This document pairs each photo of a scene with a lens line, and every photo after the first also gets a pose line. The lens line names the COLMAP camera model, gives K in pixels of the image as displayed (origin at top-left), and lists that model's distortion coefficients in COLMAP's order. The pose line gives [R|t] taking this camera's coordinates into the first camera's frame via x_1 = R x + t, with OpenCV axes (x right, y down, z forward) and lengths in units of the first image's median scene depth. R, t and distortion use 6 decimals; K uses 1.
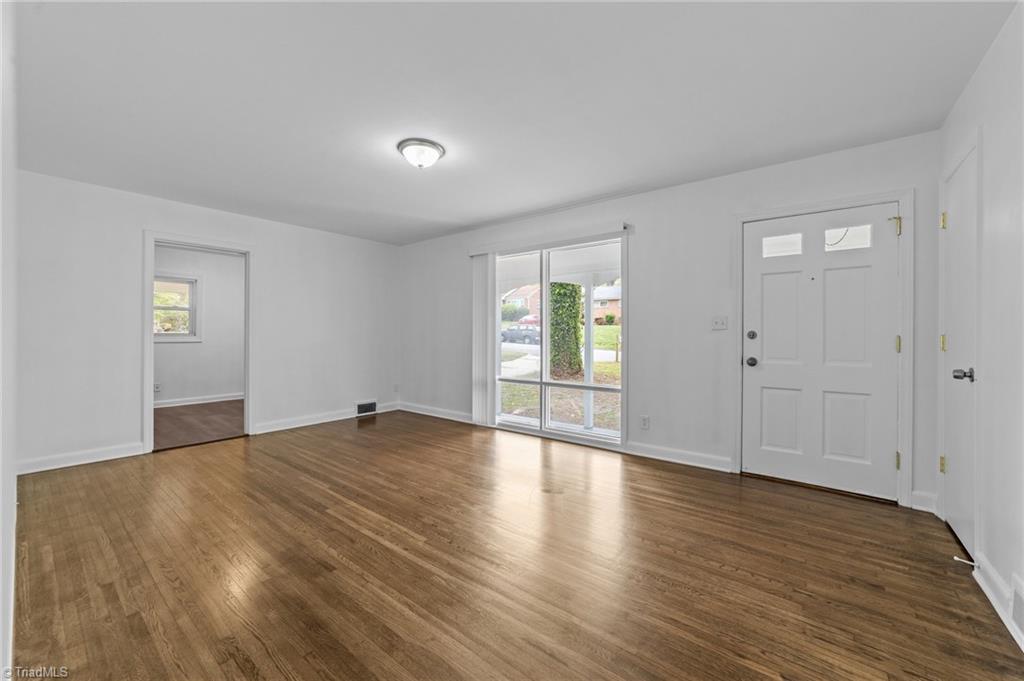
lens RADIAL K [[394.3, 0, 511.1], [0, 394.3, 336.0], [0, 0, 1]] dist [-0.010734, 0.003031]
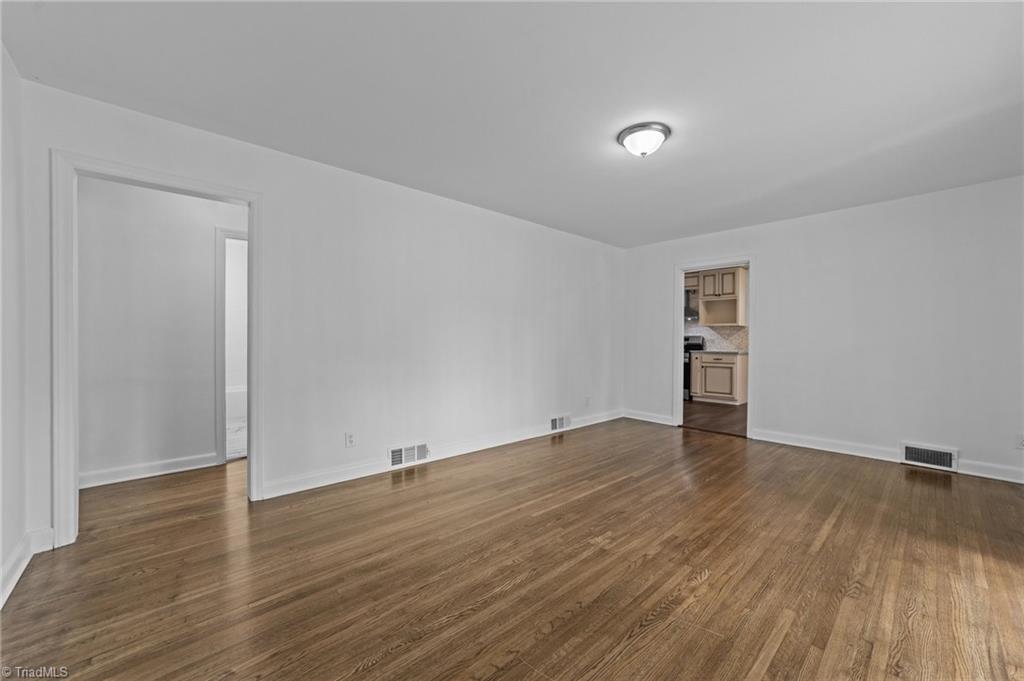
lens RADIAL K [[394.3, 0, 507.8], [0, 394.3, 341.6], [0, 0, 1]] dist [-0.010734, 0.003031]
pose [[-0.147624, 0.003991, -0.989036, 0.723407], [-0.008539, 0.999949, 0.005309, -0.001678], [0.989007, 0.009229, -0.147582, 0.841149]]
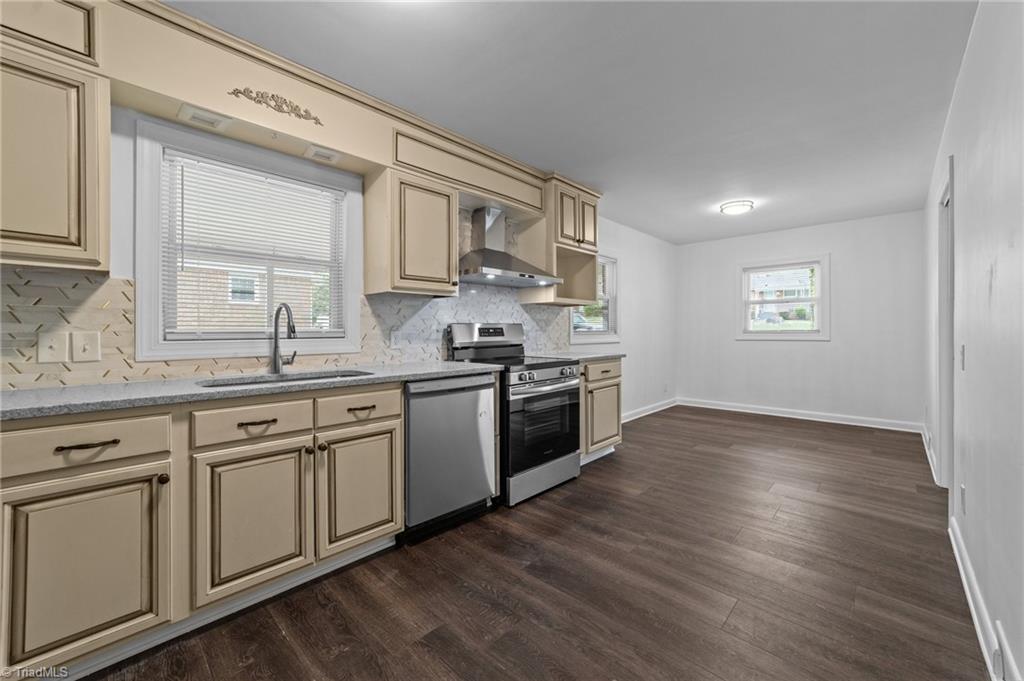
lens RADIAL K [[394.3, 0, 510.9], [0, 394.3, 330.0], [0, 0, 1]] dist [-0.010734, 0.003031]
pose [[0.994909, -0.005318, -0.100637, -2.150963], [0.004785, 0.999973, -0.005533, -0.011658], [0.100664, 0.005023, 0.994908, 0.525765]]
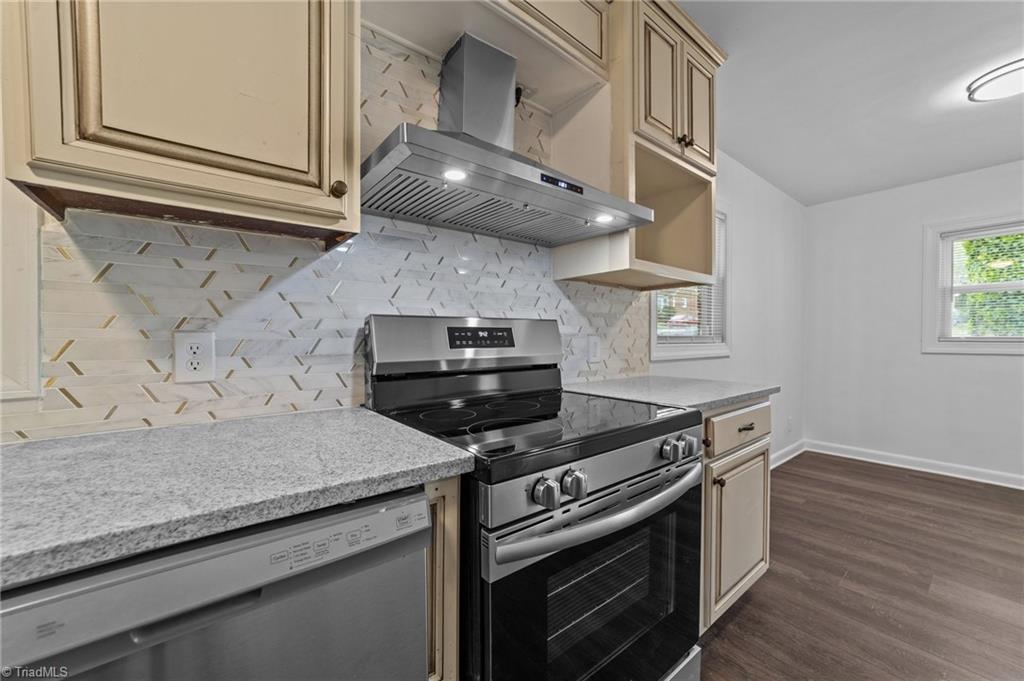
lens RADIAL K [[394.3, 0, 514.7], [0, 394.3, 340.2], [0, 0, 1]] dist [-0.010734, 0.003031]
pose [[0.976459, 0.000631, -0.215702, -2.176709], [0.000243, 0.999992, 0.004022, -0.010514], [0.215703, -0.003980, 0.976451, 1.194712]]
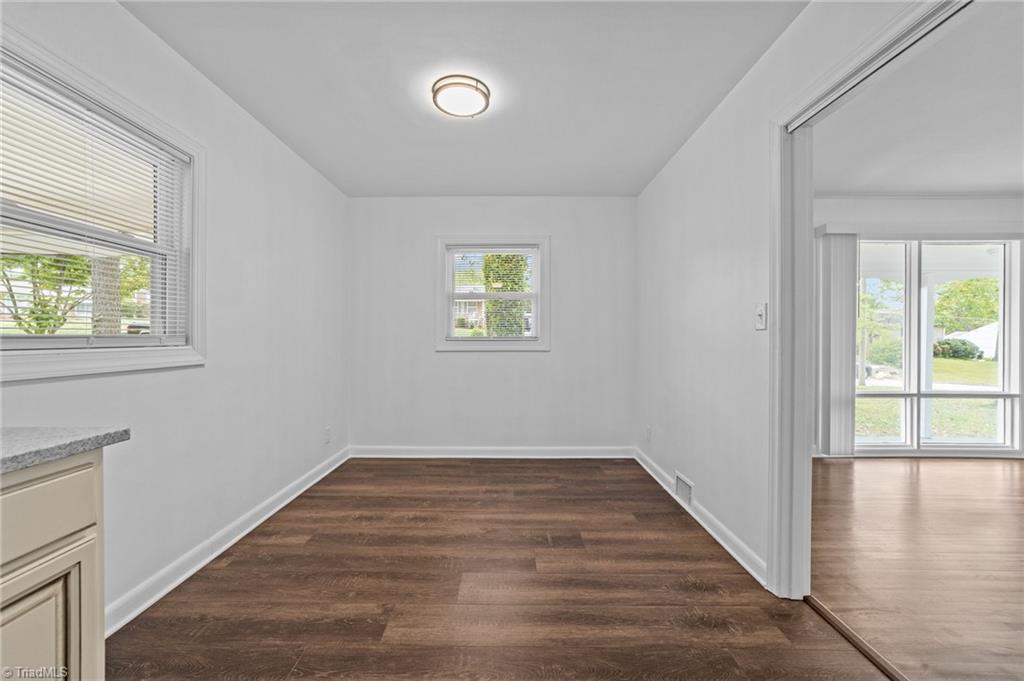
lens RADIAL K [[394.3, 0, 511.8], [0, 394.3, 339.5], [0, 0, 1]] dist [-0.010734, 0.003031]
pose [[0.778436, -0.005365, 0.627701, -1.852026], [0.002514, 0.999982, 0.005429, -0.012824], [-0.627719, -0.002647, 0.778435, 1.431624]]
